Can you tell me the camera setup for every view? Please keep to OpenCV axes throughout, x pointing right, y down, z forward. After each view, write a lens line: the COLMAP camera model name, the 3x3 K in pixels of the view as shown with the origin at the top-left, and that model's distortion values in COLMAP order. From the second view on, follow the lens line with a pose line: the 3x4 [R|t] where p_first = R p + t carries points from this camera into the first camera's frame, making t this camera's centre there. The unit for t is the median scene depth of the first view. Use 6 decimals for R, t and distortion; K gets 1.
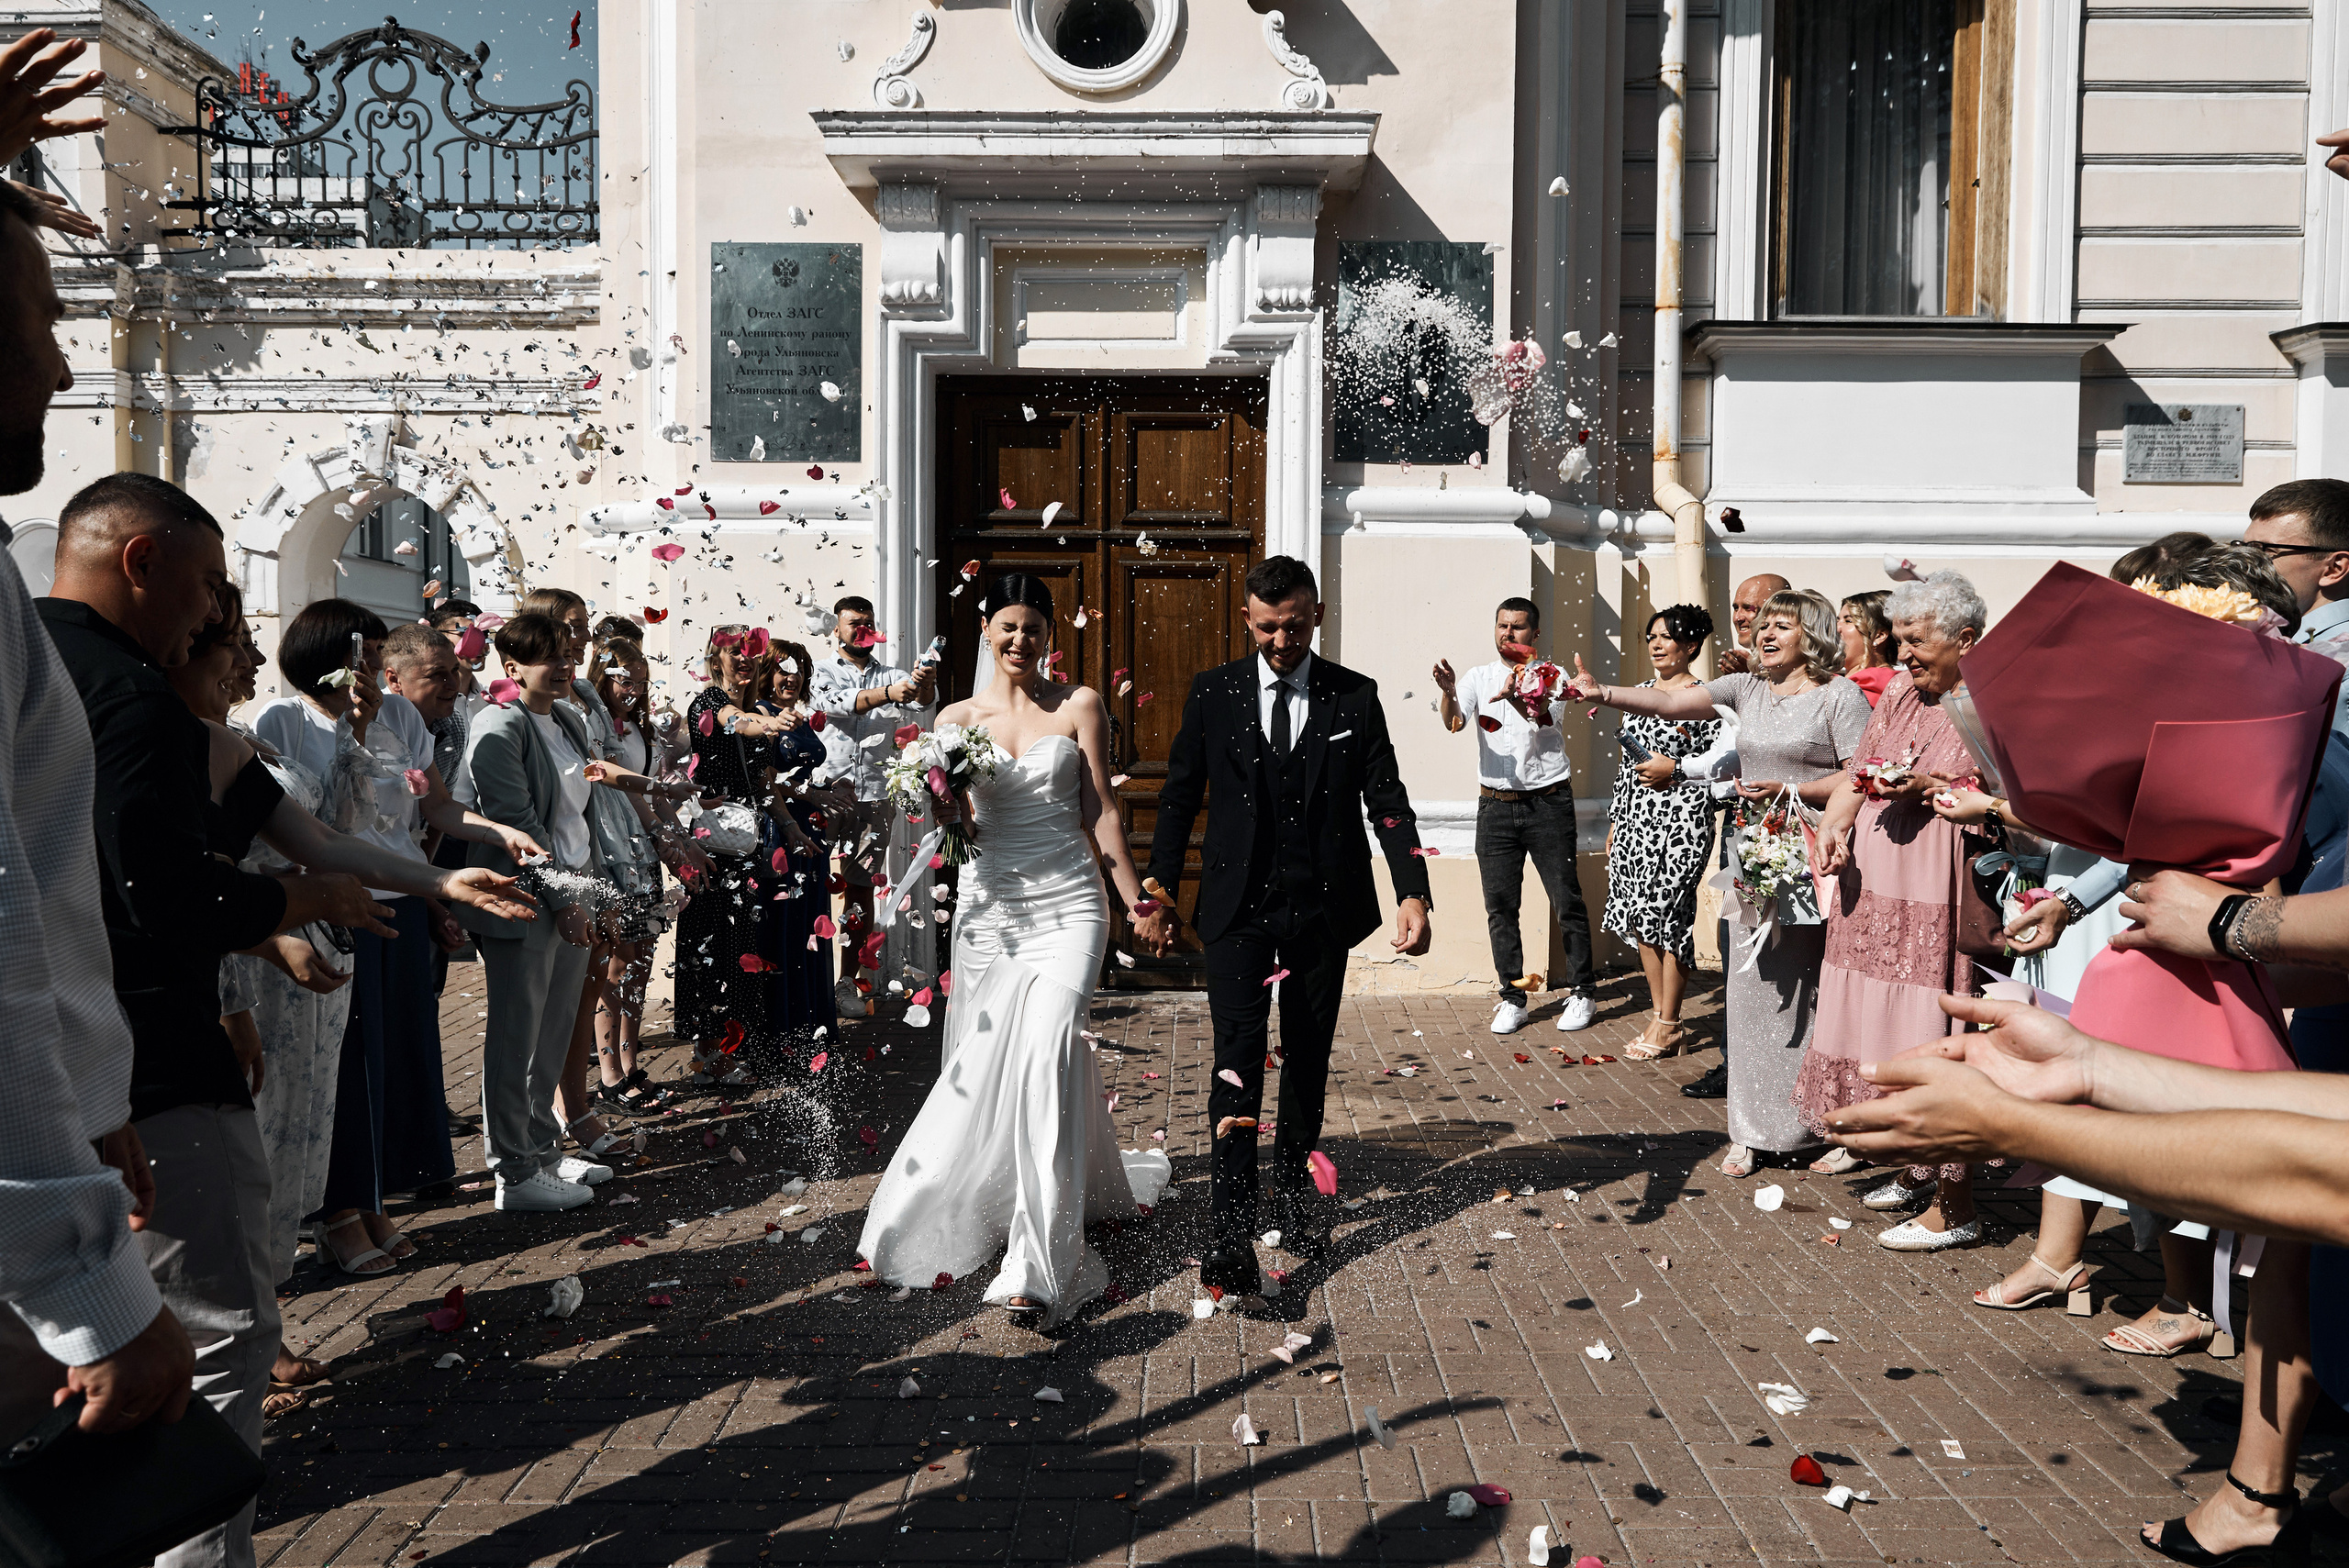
lens RADIAL K [[1620.1, 0, 1174.5], [0, 1620.1, 784.0], [0, 0, 1]] dist [0.003806, 0.000268]
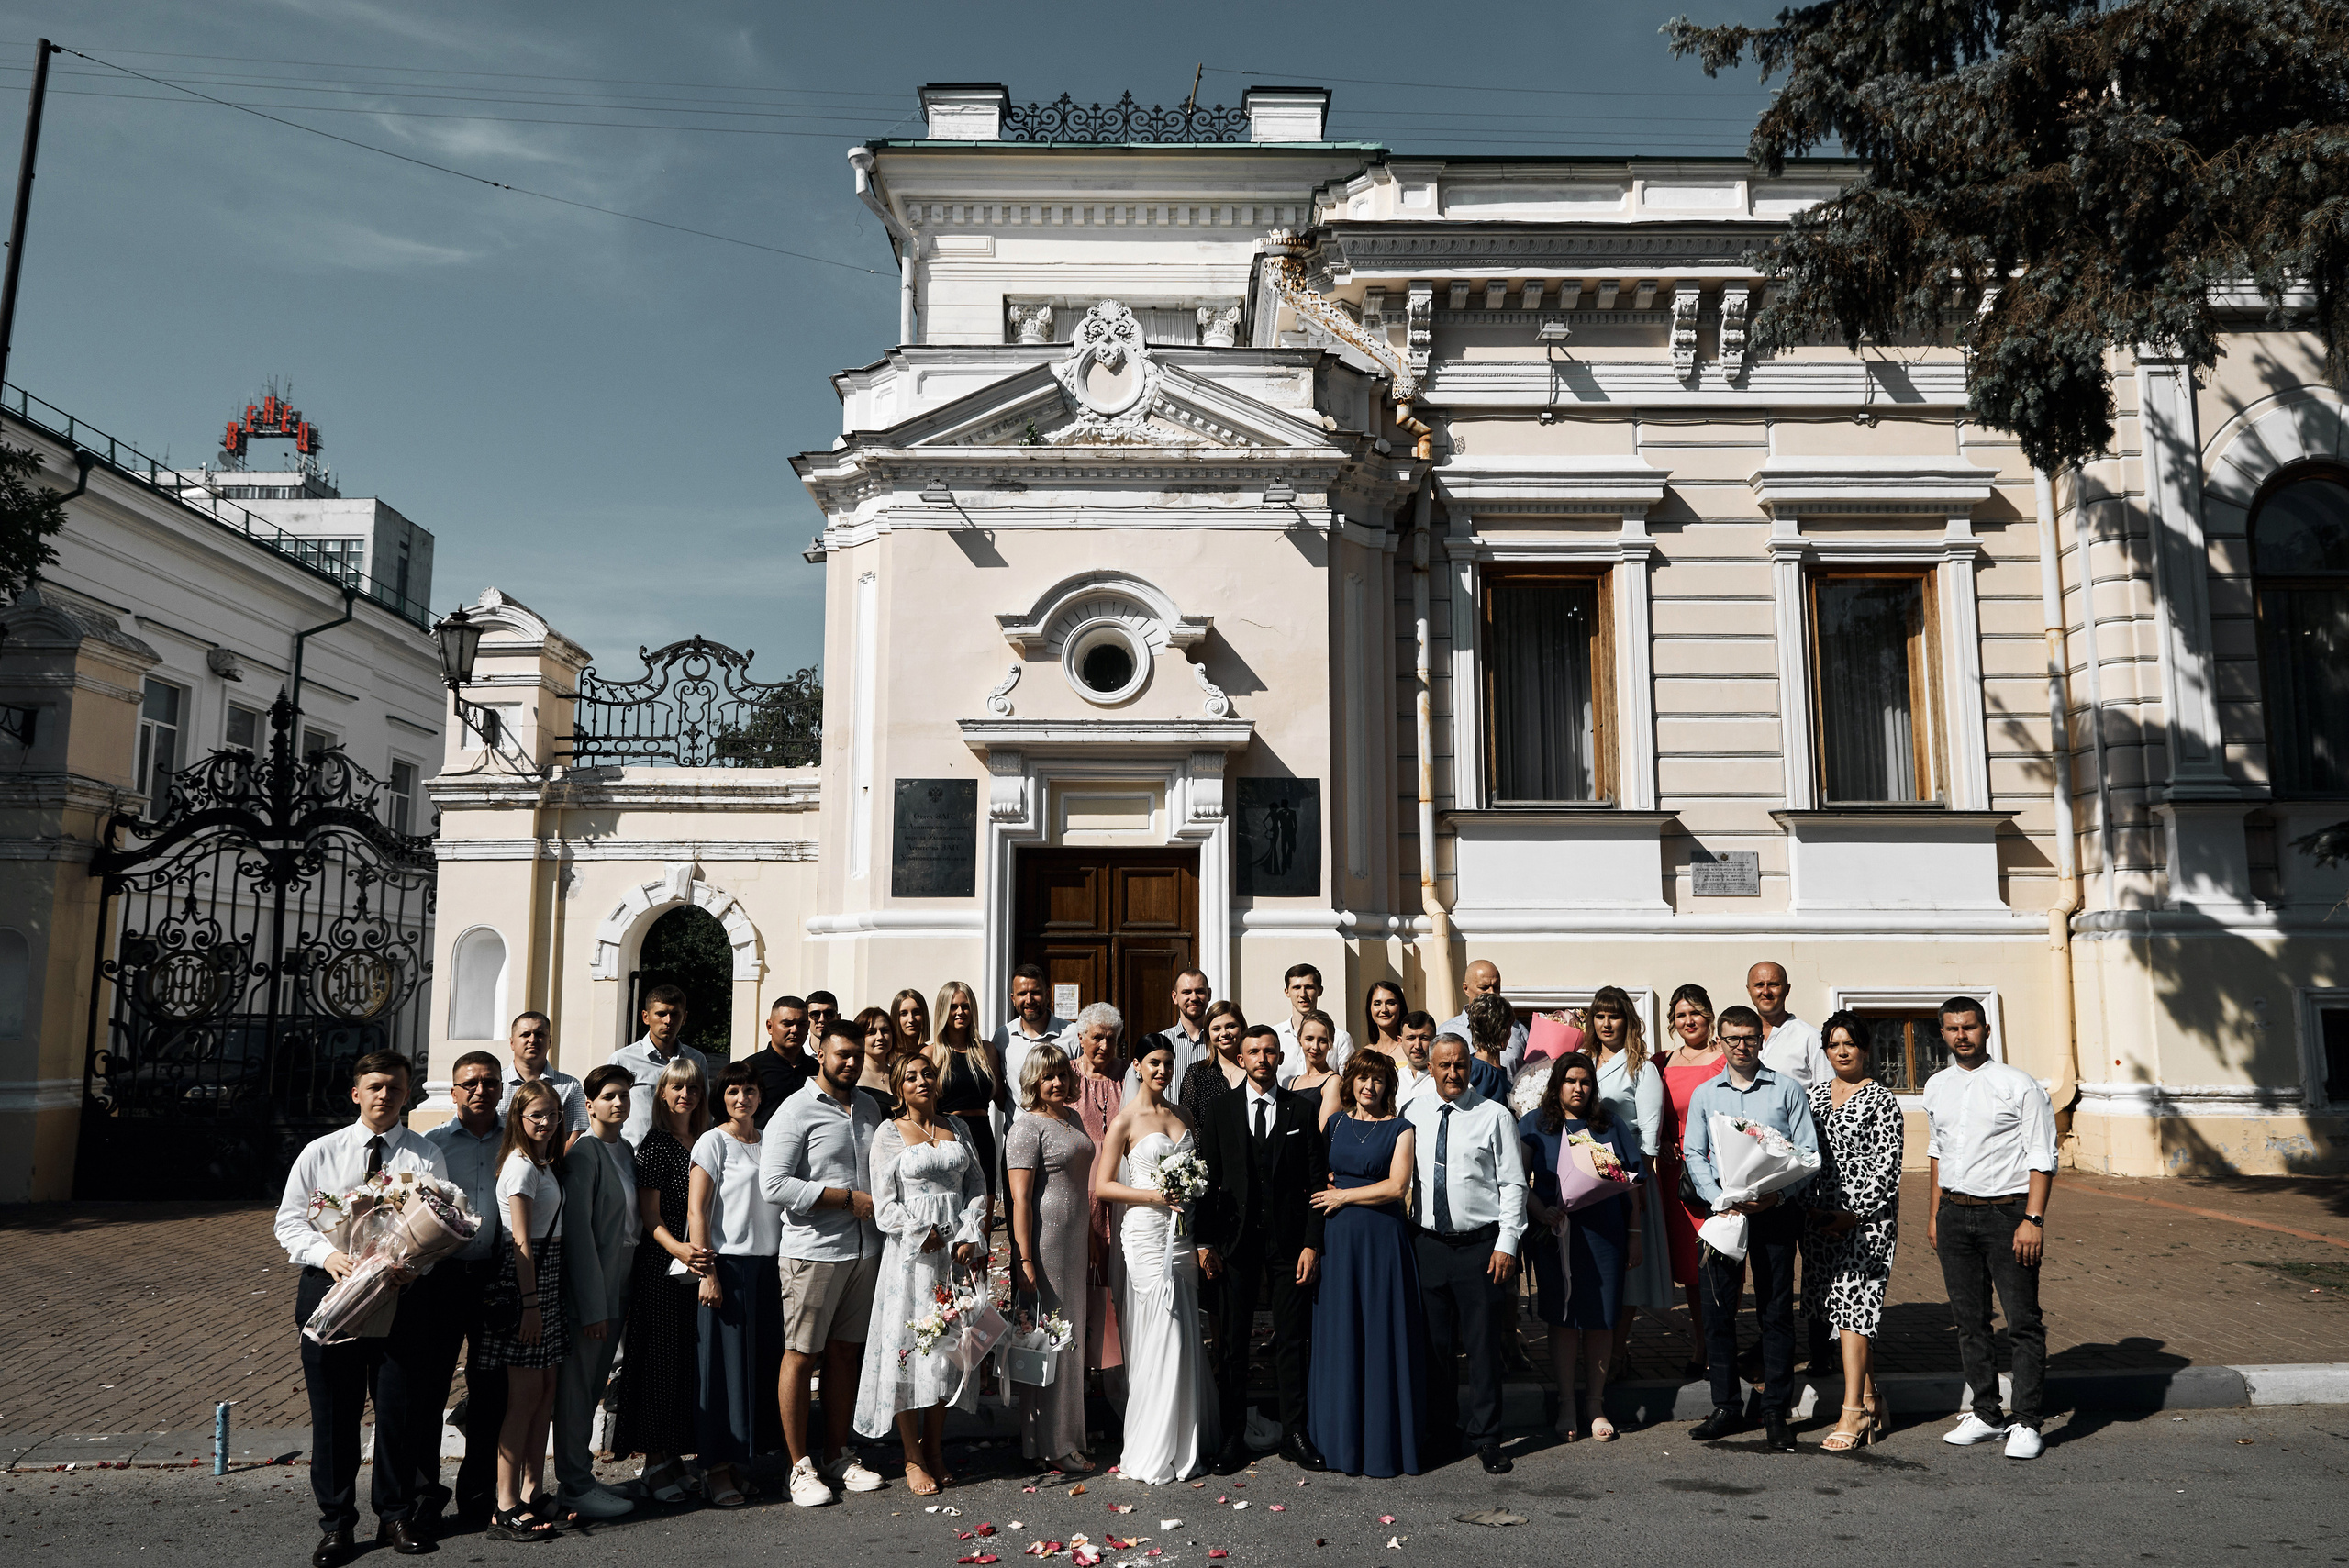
lens RADIAL K [[1620.1, 0, 1174.5], [0, 1620.1, 784.0], [0, 0, 1]] dist [0.003806, 0.000268]
pose [[0.999728, -0.005023, 0.022794, -0.010599], [0.008908, 0.984759, -0.173697, -0.006544], [-0.021574, 0.173852, 0.984535, -0.737818]]
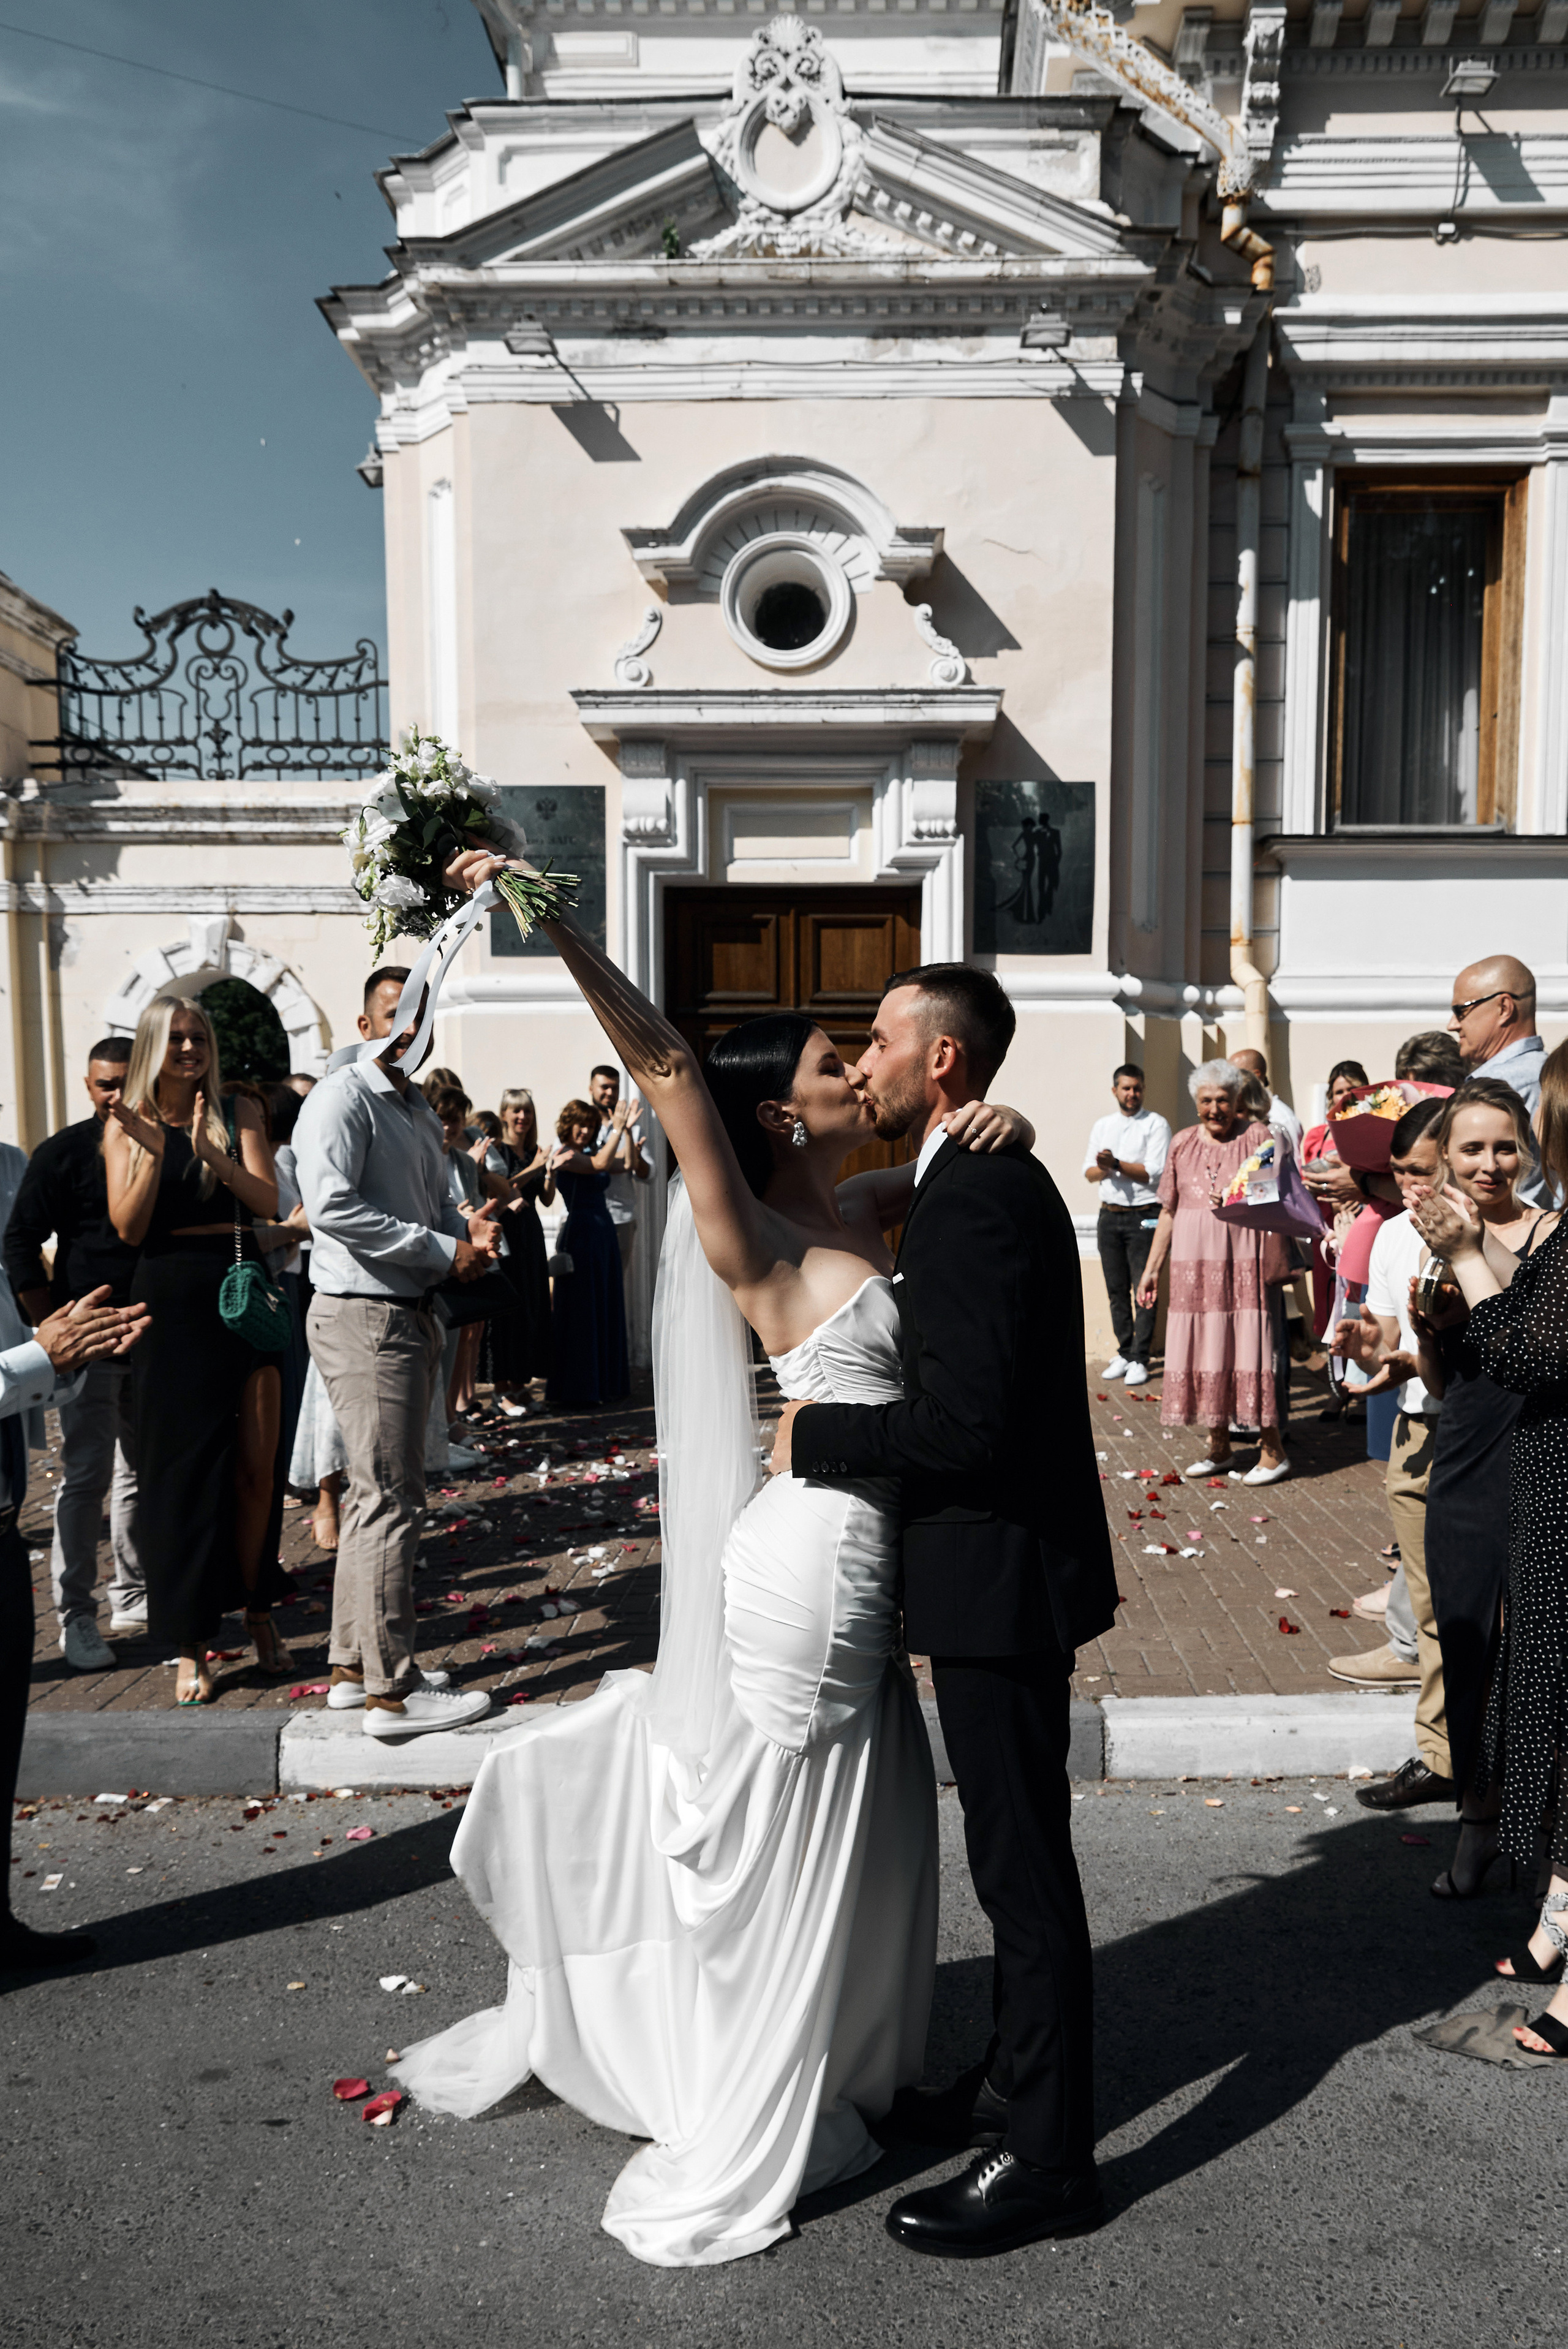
lens RADIAL K [[1720.2, 0, 856.0], [0, 1720.2, 1315.0], [0, 0, 1]] dist [0.001009, -0.001416]
pose [[0.999963, -0.007388, -0.004352, 0.008127], [0.007602, 0.998656, 0.051275, 0.016384], [0.003967, -0.051306, 0.998675, -0.350486]]
